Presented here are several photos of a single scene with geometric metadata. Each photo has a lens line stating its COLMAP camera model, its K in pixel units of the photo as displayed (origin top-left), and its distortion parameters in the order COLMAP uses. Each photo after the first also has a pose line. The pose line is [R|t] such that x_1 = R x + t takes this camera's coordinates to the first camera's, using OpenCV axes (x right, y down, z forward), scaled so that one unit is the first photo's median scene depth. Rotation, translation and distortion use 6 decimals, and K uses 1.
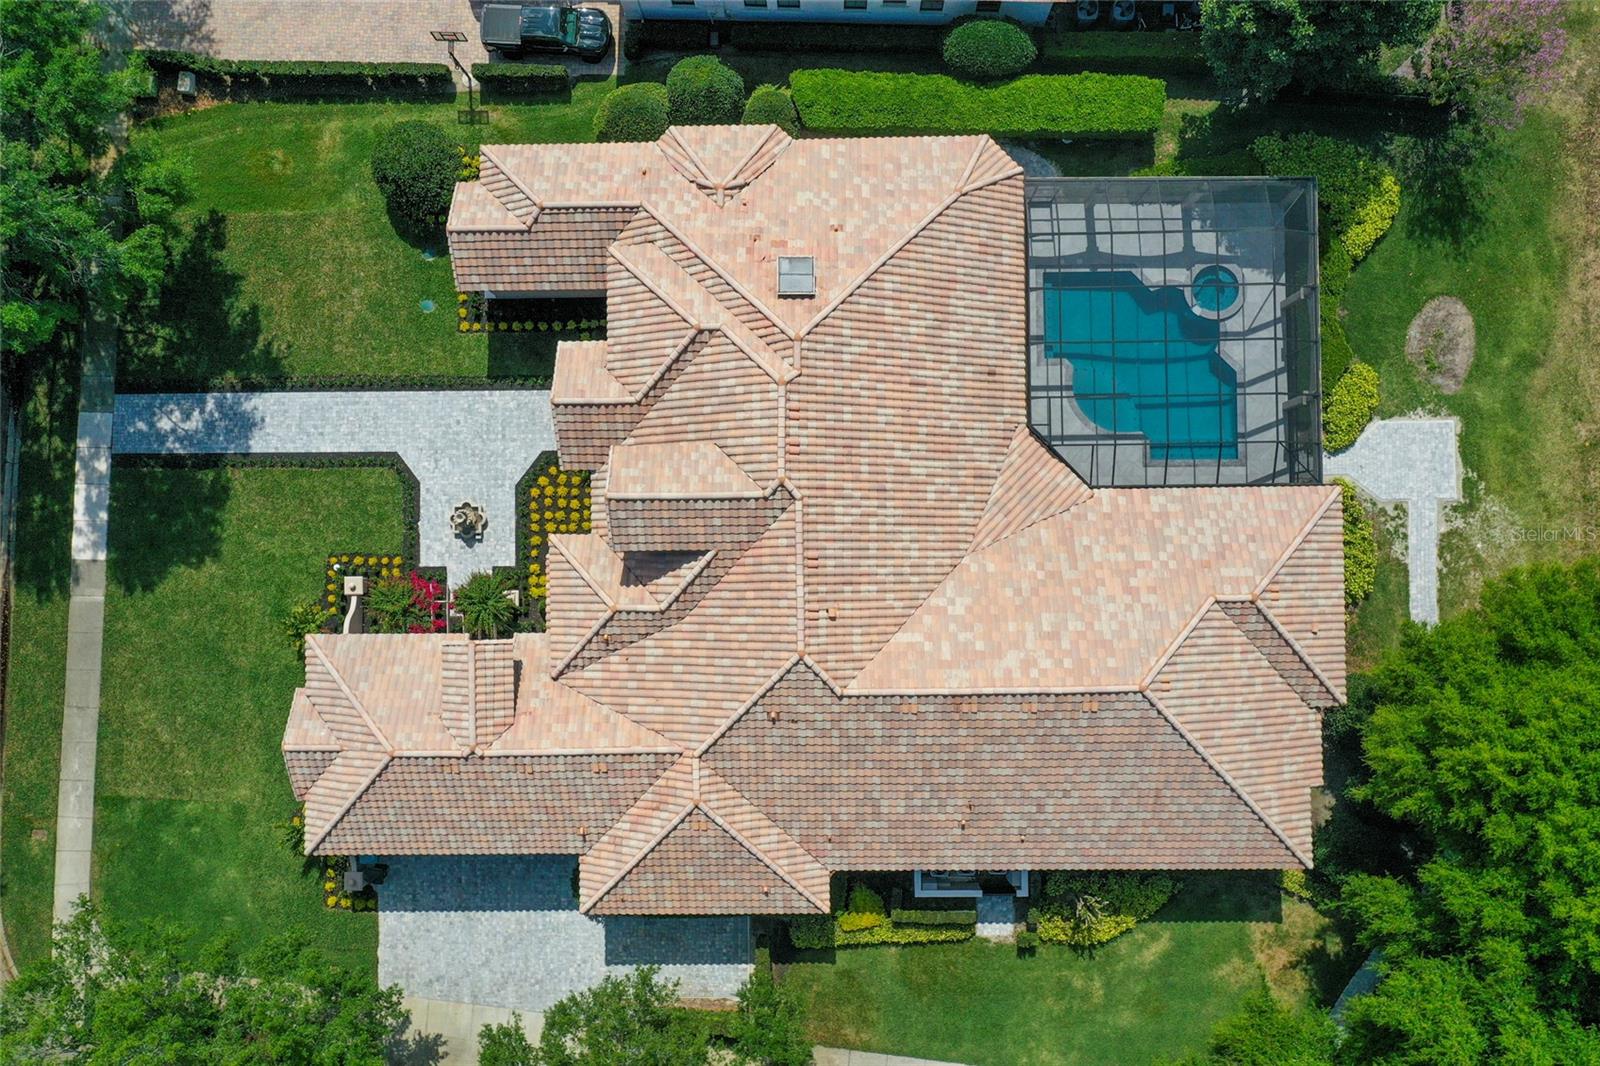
lens RADIAL K [[1269.6, 0, 800.4], [0, 1269.6, 526.0], [0, 0, 1]] dist [0.013656, 0.001690]
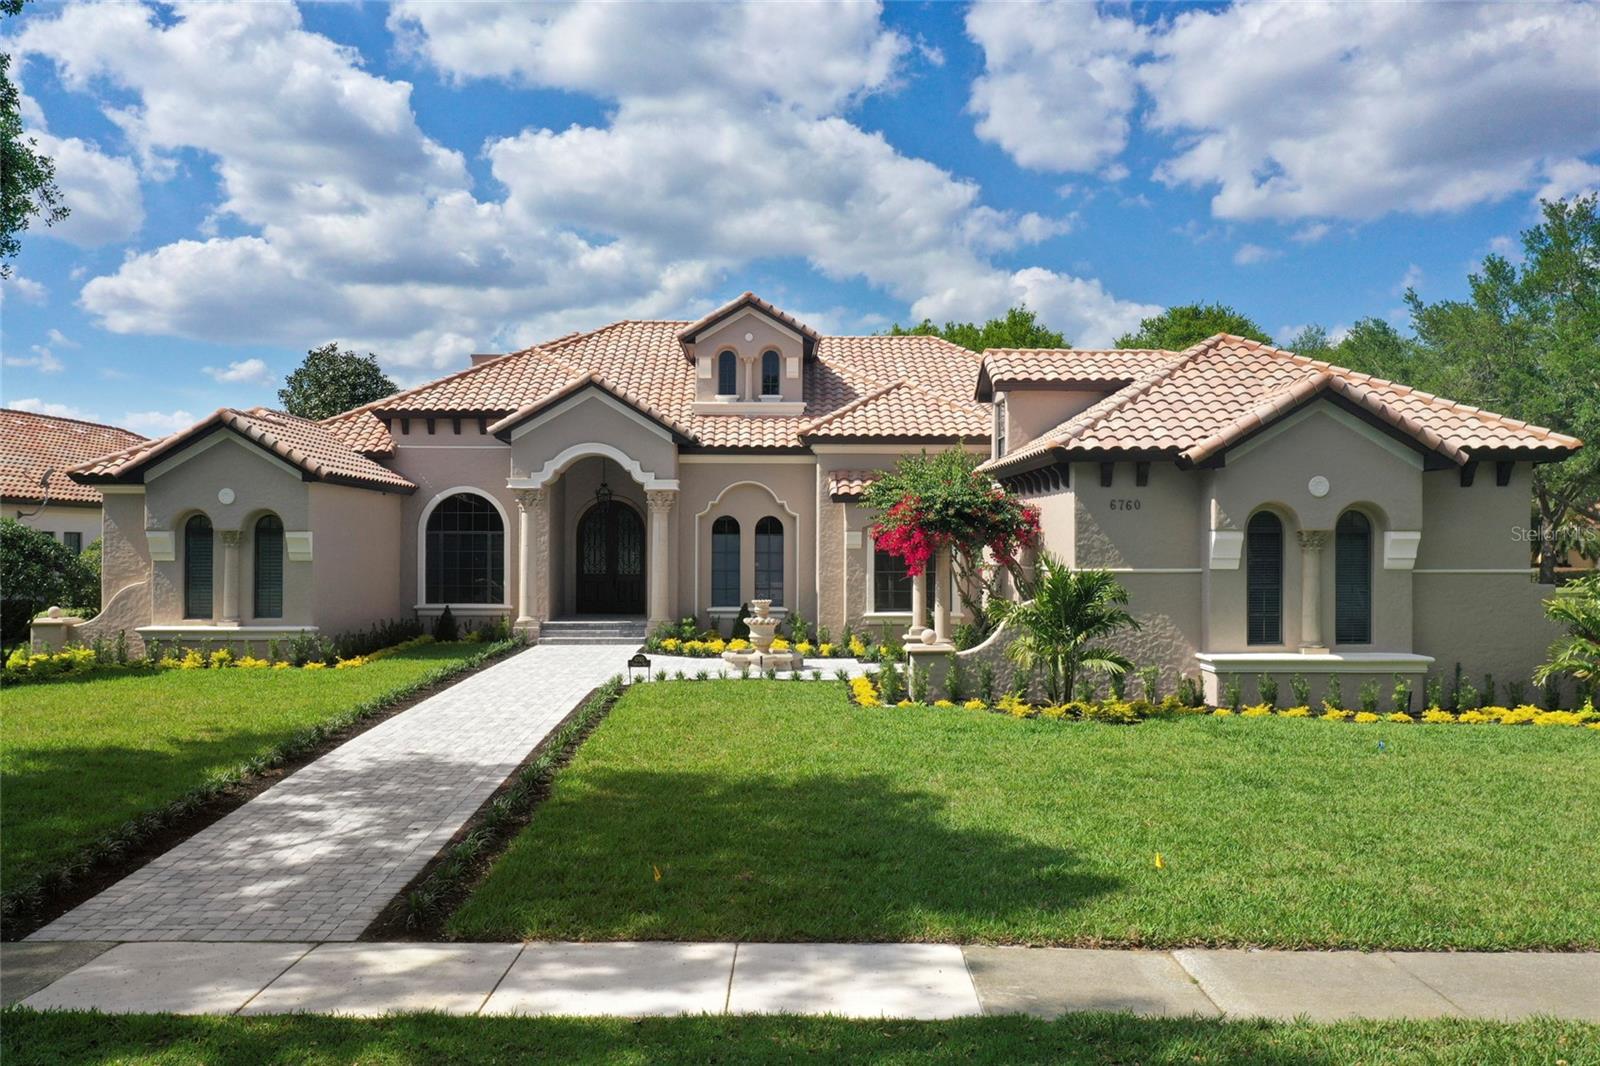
lens RADIAL K [[1269.6, 0, 796.7], [0, 1269.6, 535.8], [0, 0, 1]] dist [0.013656, 0.001690]
pose [[-0.011186, 0.026468, 0.999587, -0.725448], [0.999535, 0.028641, 0.010427, 0.000904], [-0.028353, 0.999239, -0.026776, 0.955895]]
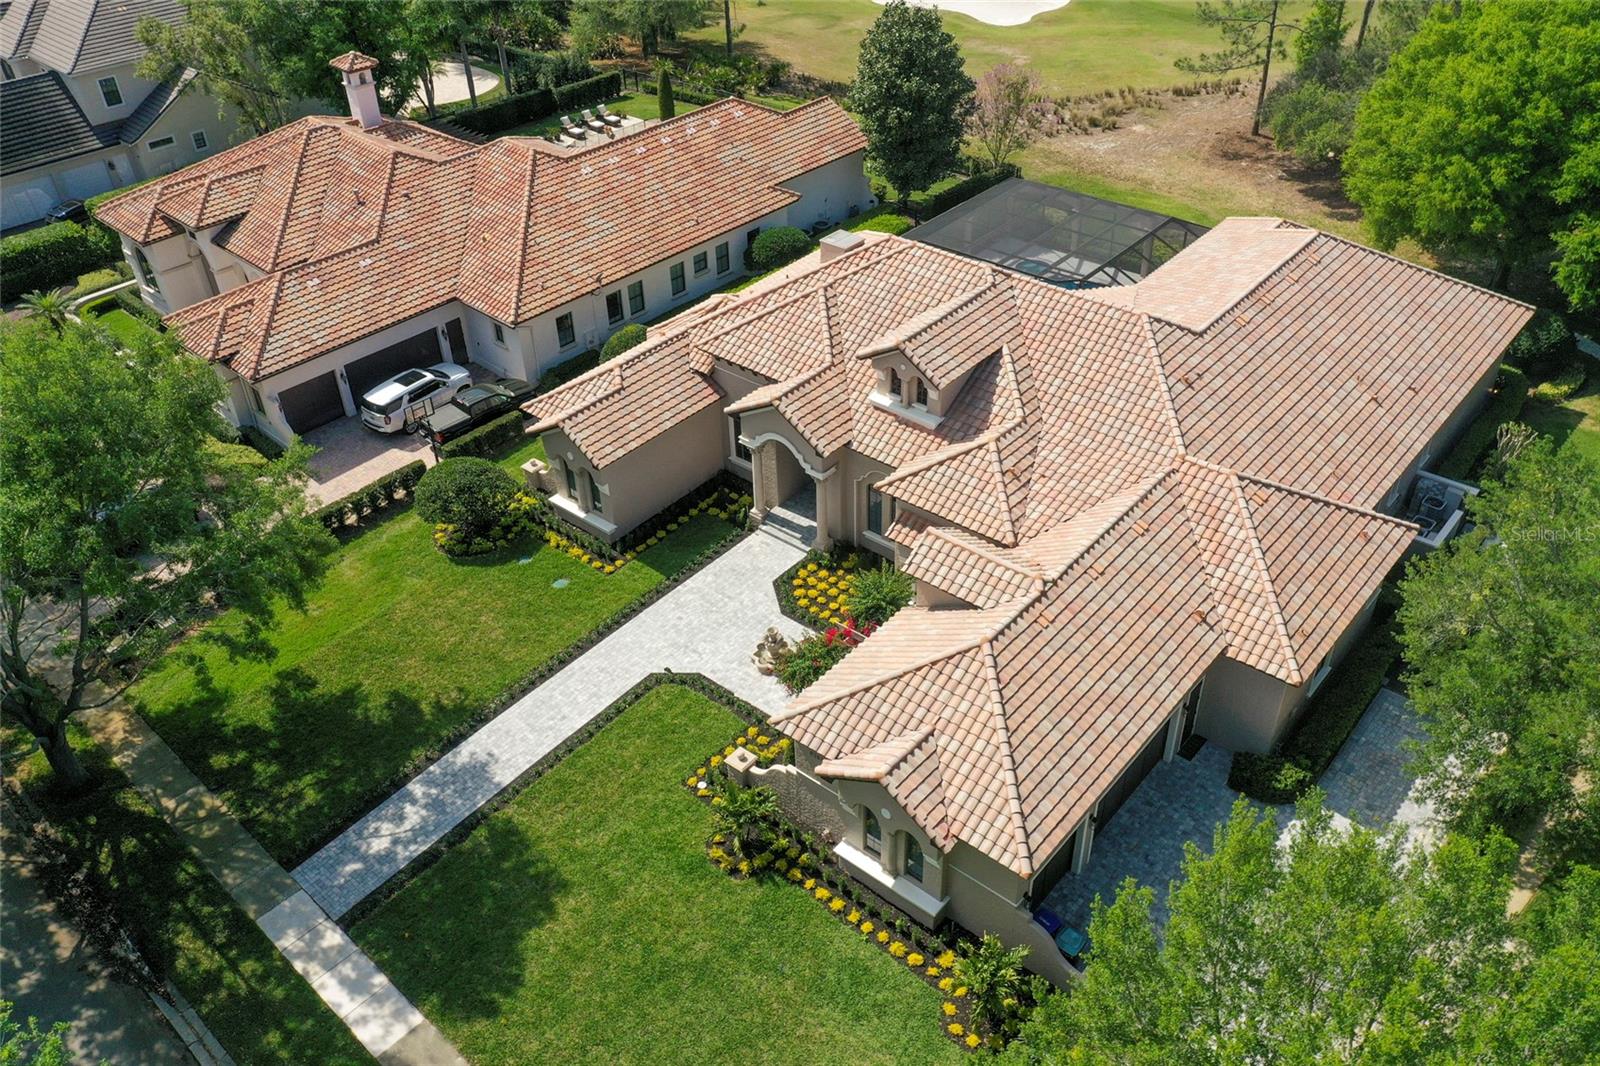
lens RADIAL K [[1269.6, 0, 796.2], [0, 1269.6, 523.7], [0, 0, 1]] dist [0.013656, 0.001690]
pose [[0.656481, -0.439272, 0.613248, -0.704859], [0.754289, 0.391967, -0.526698, 0.395123], [-0.009010, 0.808333, 0.588656, 0.446499]]
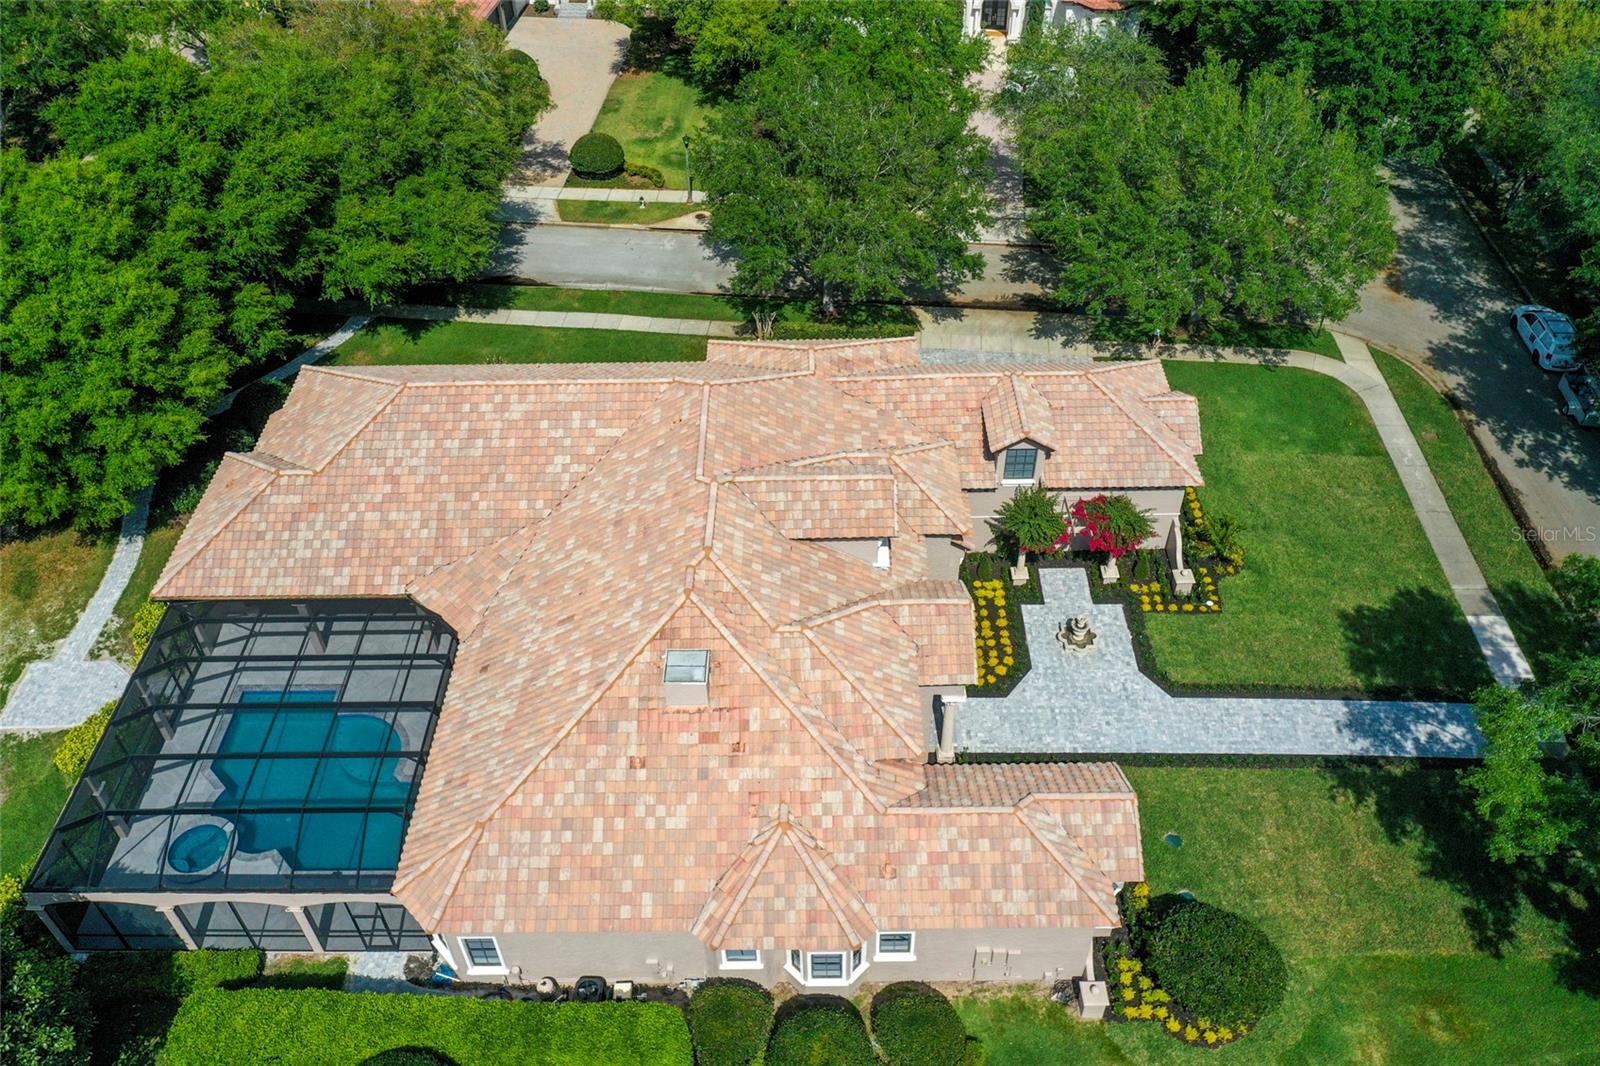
lens RADIAL K [[1269.6, 0, 798.7], [0, 1269.6, 525.6], [0, 0, 1]] dist [0.013656, 0.001690]
pose [[-0.998760, 0.027973, 0.041183, -0.096968], [0.012924, -0.653188, 0.757085, -0.649764], [0.048078, 0.756679, 0.652017, 0.317784]]
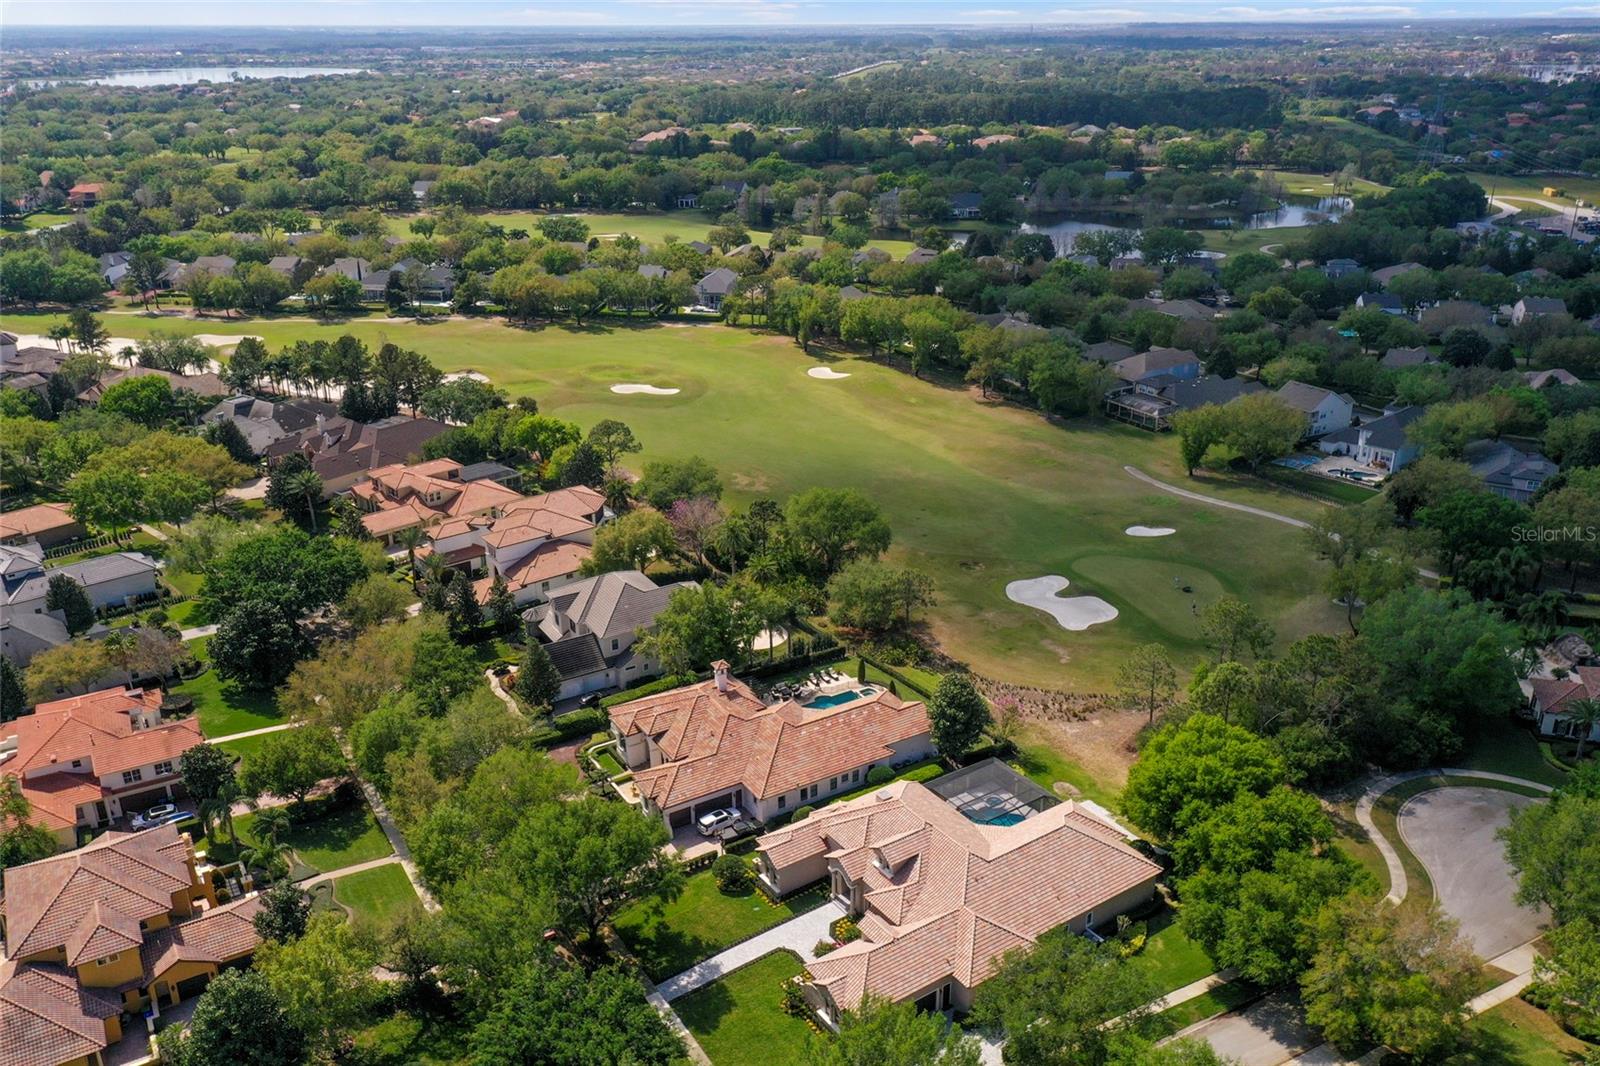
lens RADIAL K [[1269.6, 0, 797.8], [0, 1269.6, 539.0], [0, 0, 1]] dist [0.013656, 0.001690]
pose [[0.831243, -0.186450, 0.523709, -1.368103], [0.554865, 0.335970, -0.761084, 1.484345], [-0.034046, 0.923234, 0.382727, -0.589719]]
